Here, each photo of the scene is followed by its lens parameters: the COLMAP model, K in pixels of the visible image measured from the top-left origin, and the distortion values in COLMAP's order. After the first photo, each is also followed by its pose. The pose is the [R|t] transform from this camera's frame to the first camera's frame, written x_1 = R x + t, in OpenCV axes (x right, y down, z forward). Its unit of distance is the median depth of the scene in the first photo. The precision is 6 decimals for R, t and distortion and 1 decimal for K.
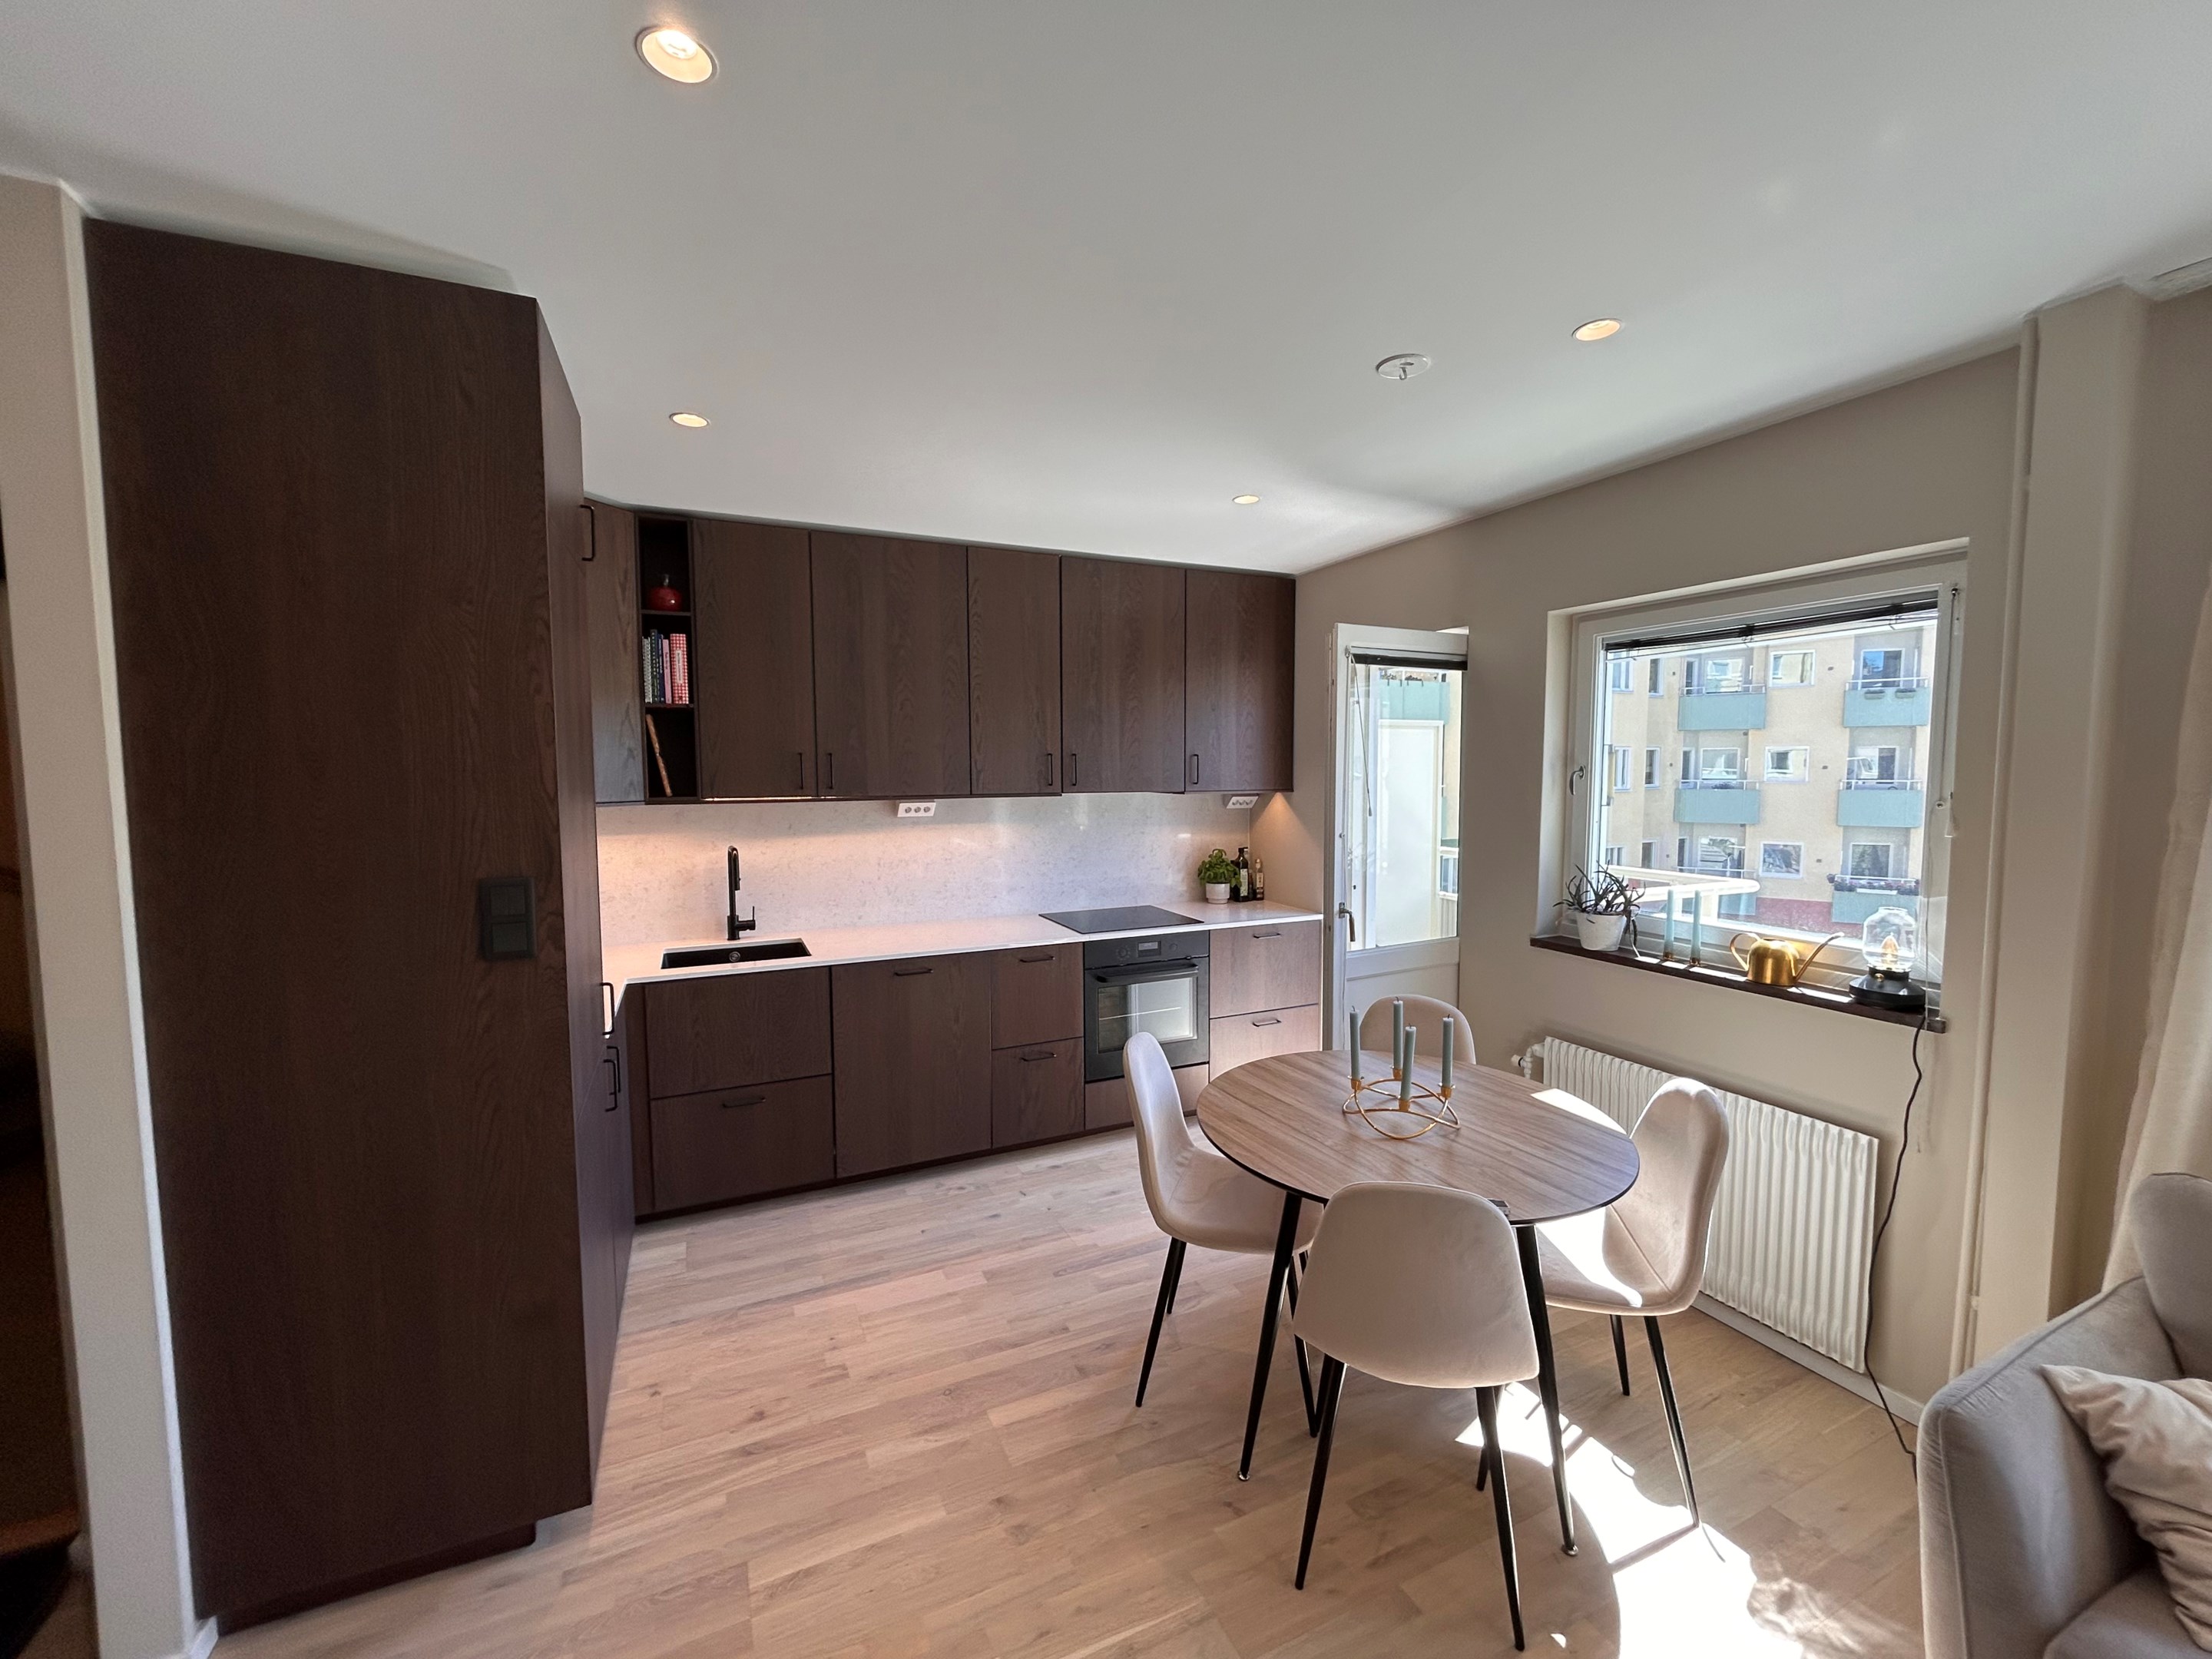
lens RADIAL K [[887.8, 0, 1106.0], [0, 887.8, 829.5], [0, 0, 1]] dist [-0.003011, -0.000491]
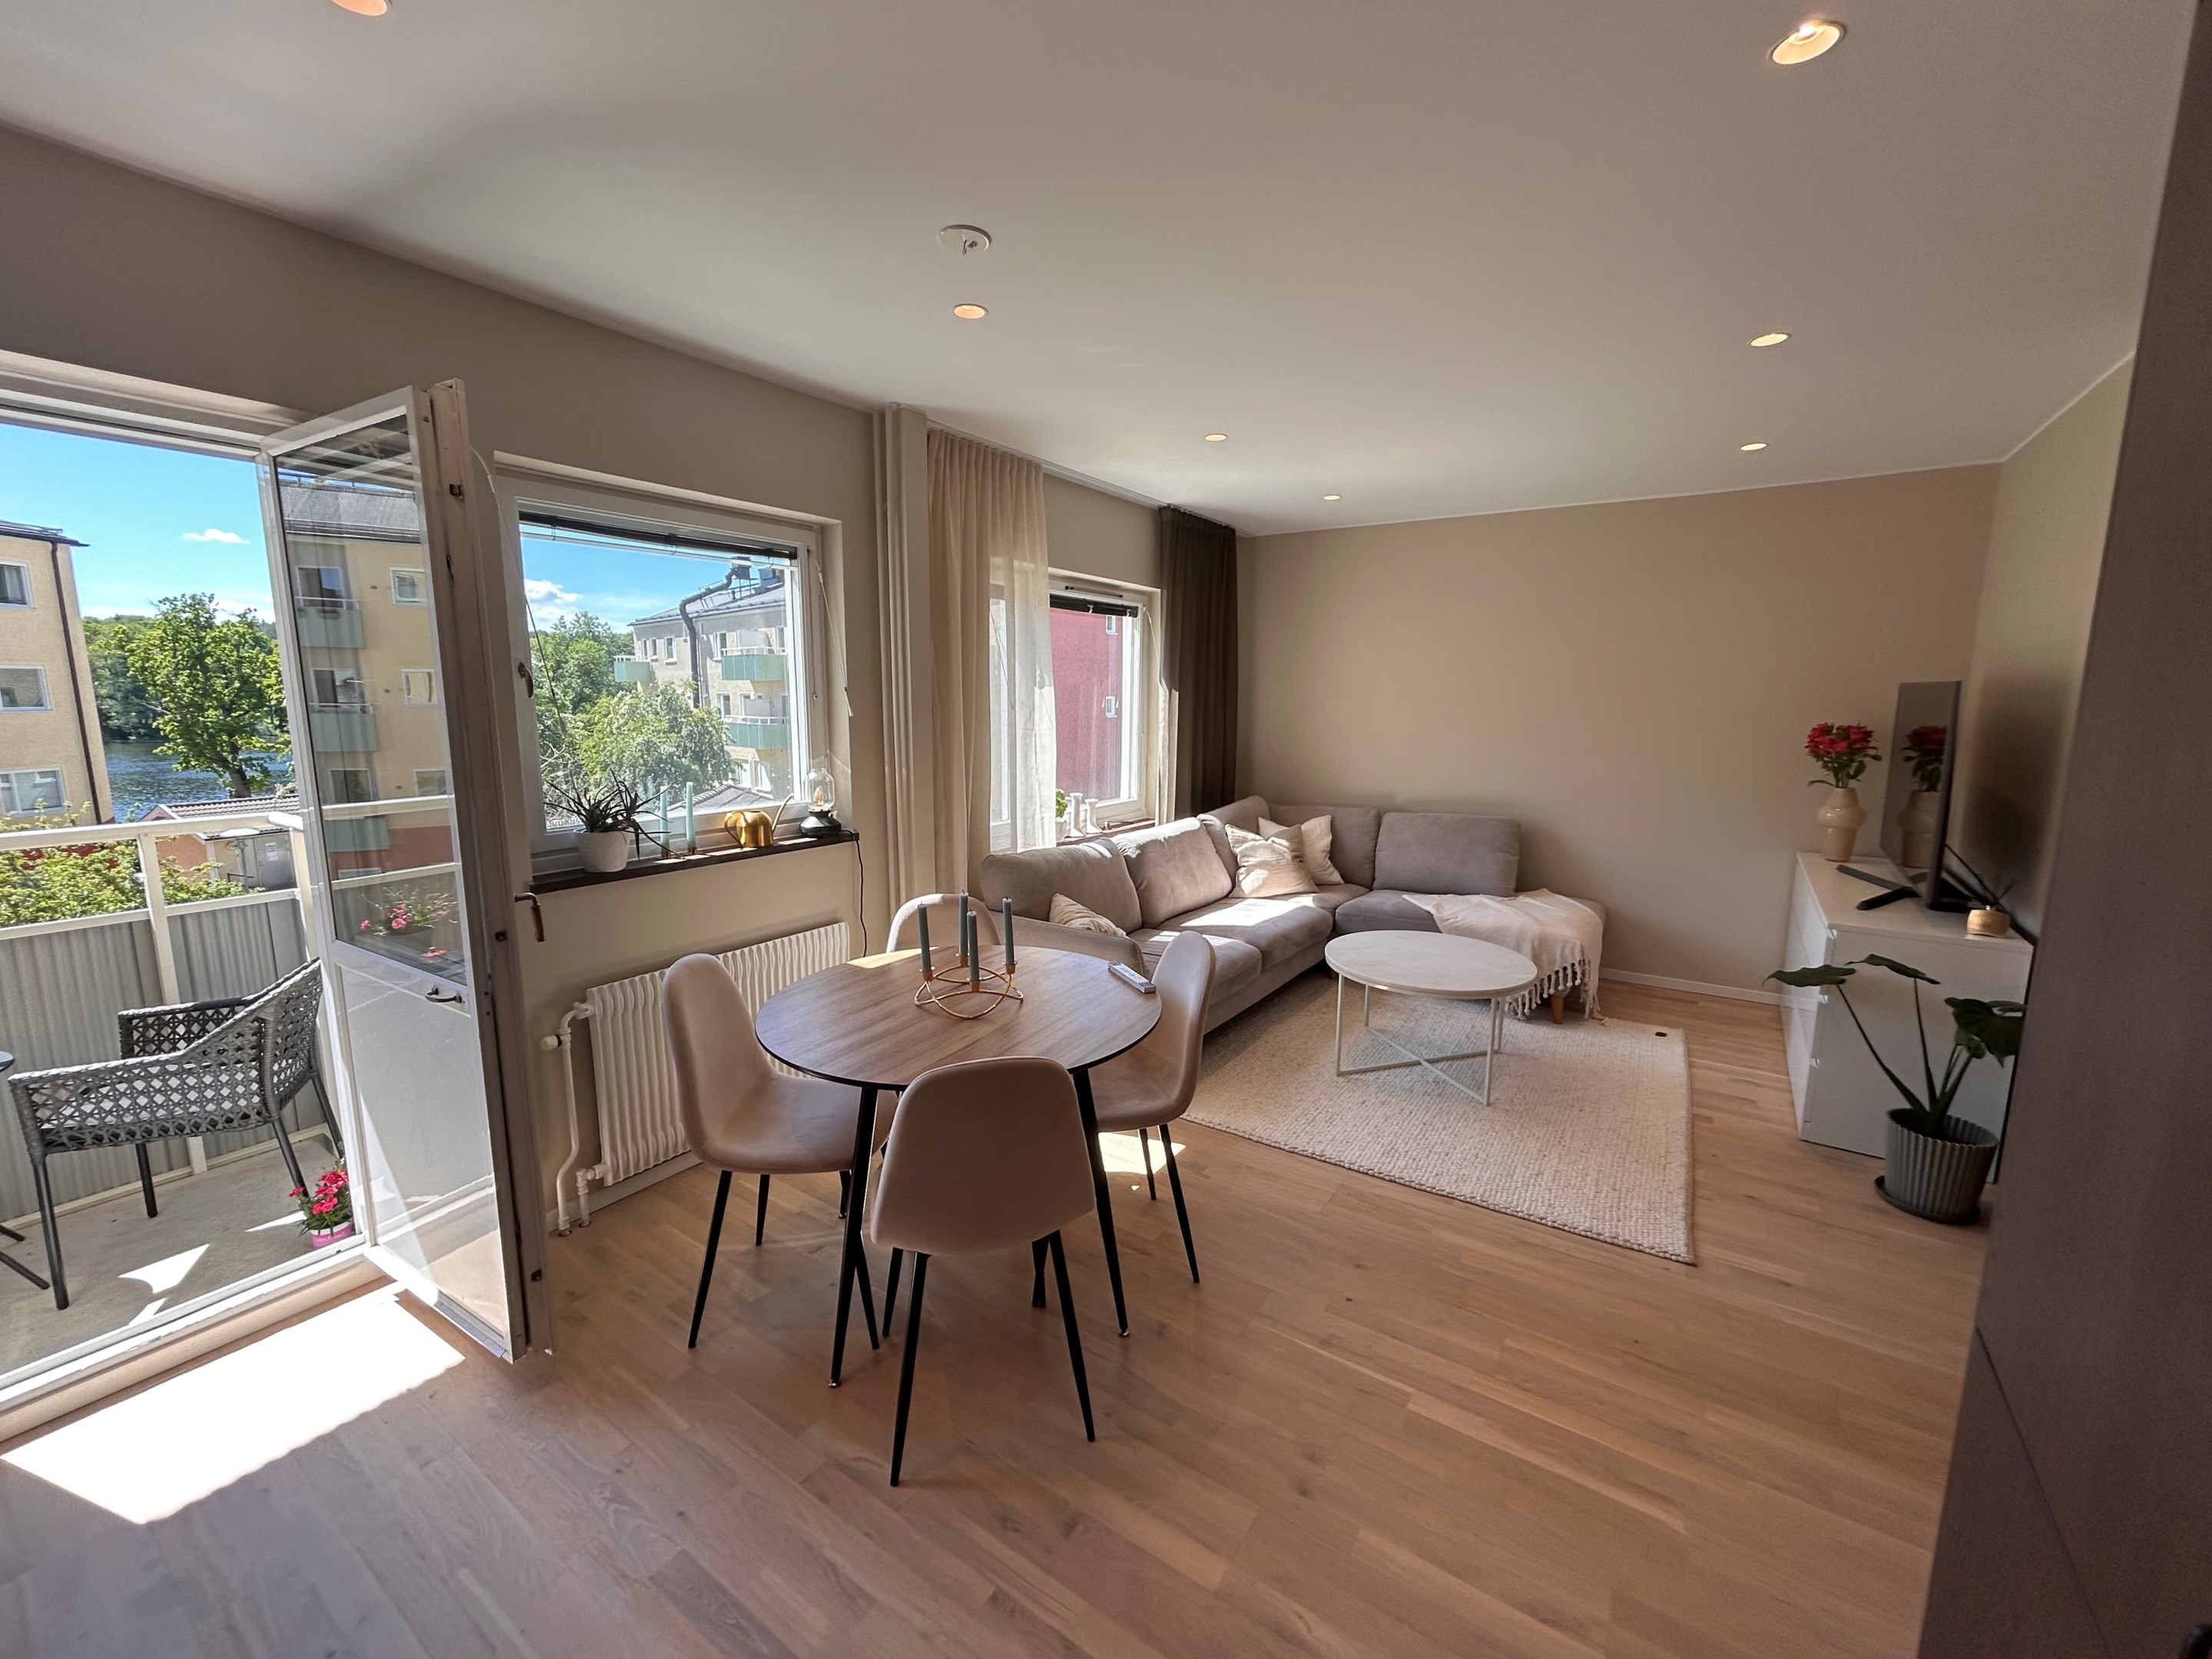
lens RADIAL K [[887.8, 0, 1106.0], [0, 887.8, 829.5], [0, 0, 1]] dist [-0.003011, -0.000491]
pose [[-0.513194, -0.129004, 0.848523, -0.442726], [0.058823, 0.981028, 0.184726, -0.039881], [-0.856255, 0.144713, -0.495869, 0.983127]]
